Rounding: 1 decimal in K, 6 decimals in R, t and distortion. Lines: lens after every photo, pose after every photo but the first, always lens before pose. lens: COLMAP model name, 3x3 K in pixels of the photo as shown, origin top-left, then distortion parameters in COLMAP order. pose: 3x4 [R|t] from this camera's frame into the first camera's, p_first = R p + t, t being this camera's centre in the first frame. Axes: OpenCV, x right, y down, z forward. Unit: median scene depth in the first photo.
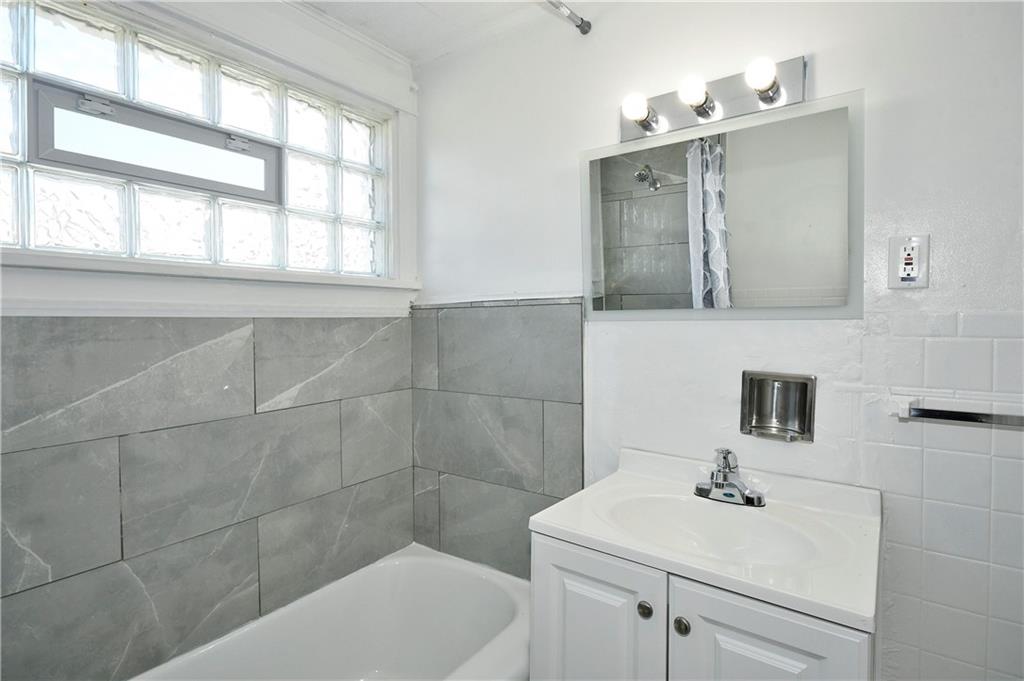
lens RADIAL K [[504.5, 0, 512.0], [0, 504.5, 340.5], [0, 0, 1]] dist [0.000326, 0.000147]
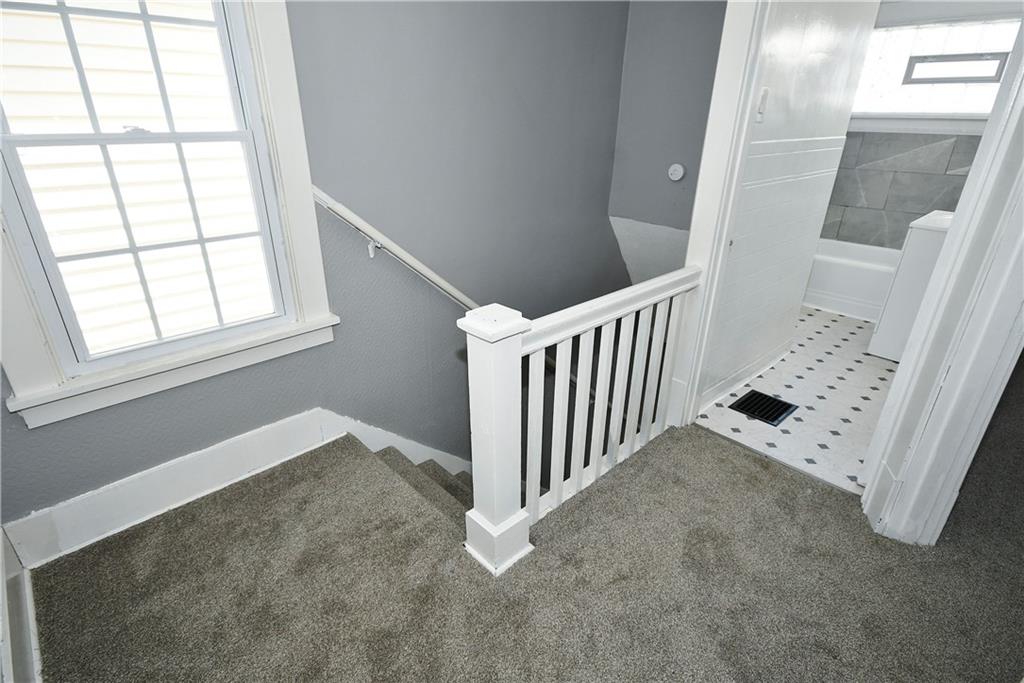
lens RADIAL K [[516.4, 0, 501.4], [0, 516.4, 342.7], [0, 0, 1]] dist [0.013867, -0.009315]
pose [[-0.196645, 0.406294, -0.892332, 3.195626], [-0.043729, 0.905562, 0.421954, -0.116661], [0.979499, 0.121996, -0.160307, -0.841450]]
